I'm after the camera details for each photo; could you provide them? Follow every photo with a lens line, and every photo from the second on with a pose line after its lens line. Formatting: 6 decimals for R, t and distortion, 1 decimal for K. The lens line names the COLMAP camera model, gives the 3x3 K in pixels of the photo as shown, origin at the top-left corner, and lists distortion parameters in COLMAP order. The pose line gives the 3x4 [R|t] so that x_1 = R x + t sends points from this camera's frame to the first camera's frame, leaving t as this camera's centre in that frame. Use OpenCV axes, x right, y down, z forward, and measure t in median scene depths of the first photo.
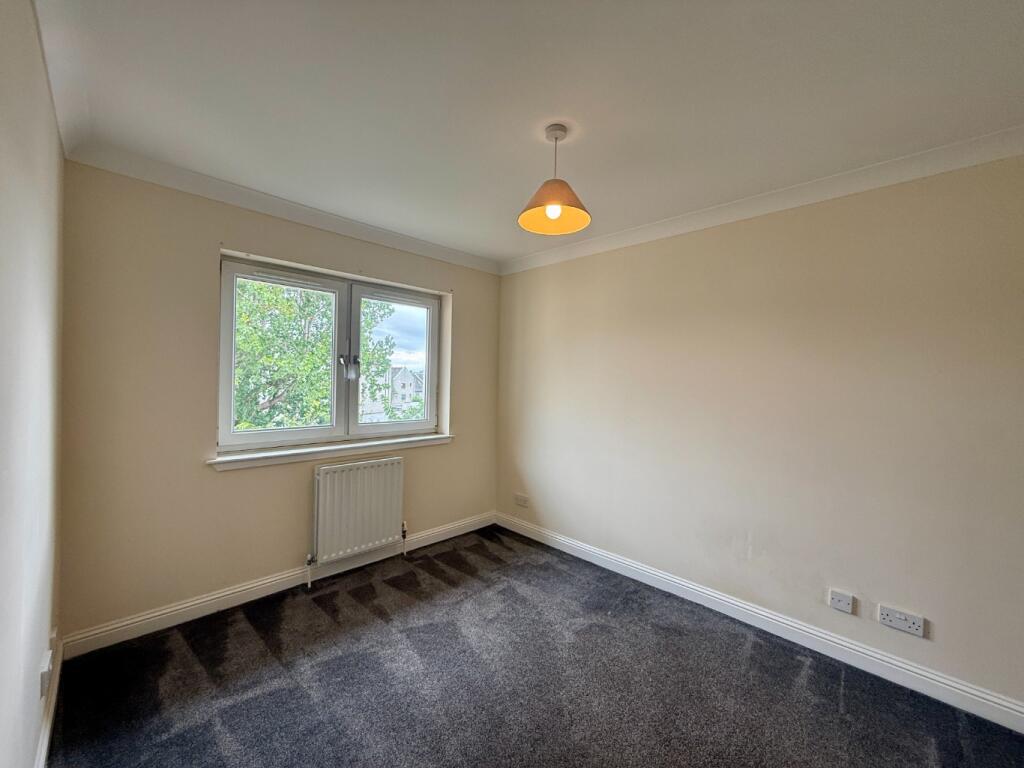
lens RADIAL K [[407.9, 0, 508.8], [0, 407.9, 383.3], [0, 0, 1]] dist [0.000910, -0.000052]
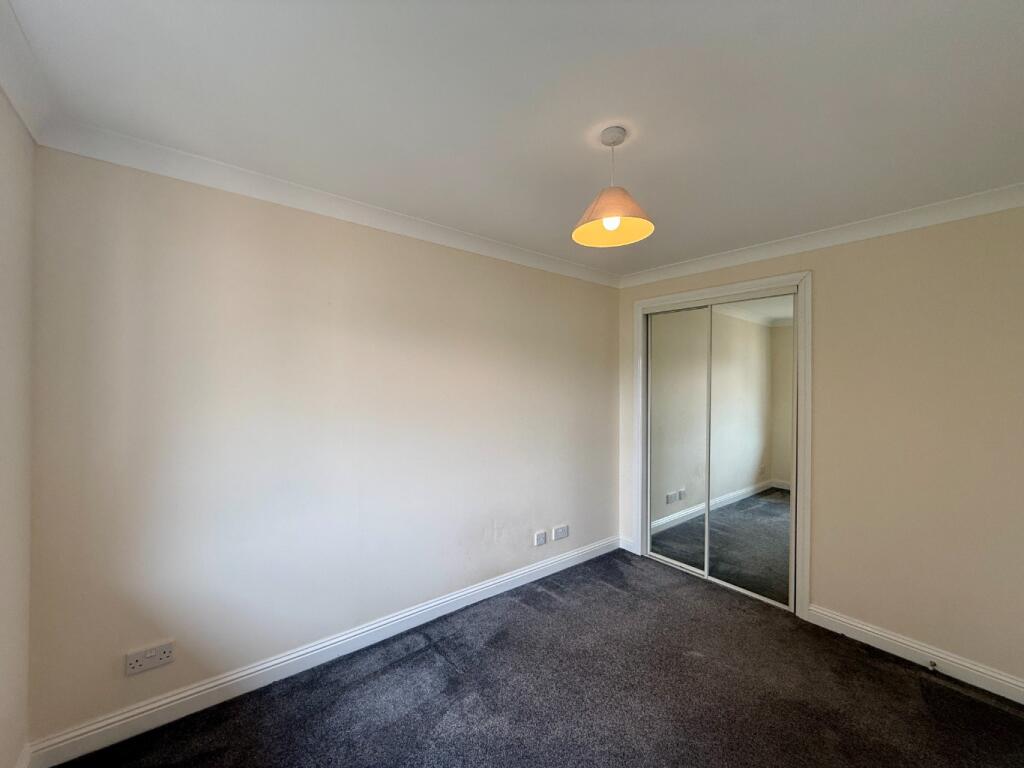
lens RADIAL K [[407.9, 0, 508.8], [0, 407.9, 383.3], [0, 0, 1]] dist [0.000910, -0.000052]
pose [[0.110606, -0.021651, 0.993629, -0.667724], [-0.002836, 0.999752, 0.022100, -0.073191], [-0.993860, -0.005263, 0.110517, 0.923822]]
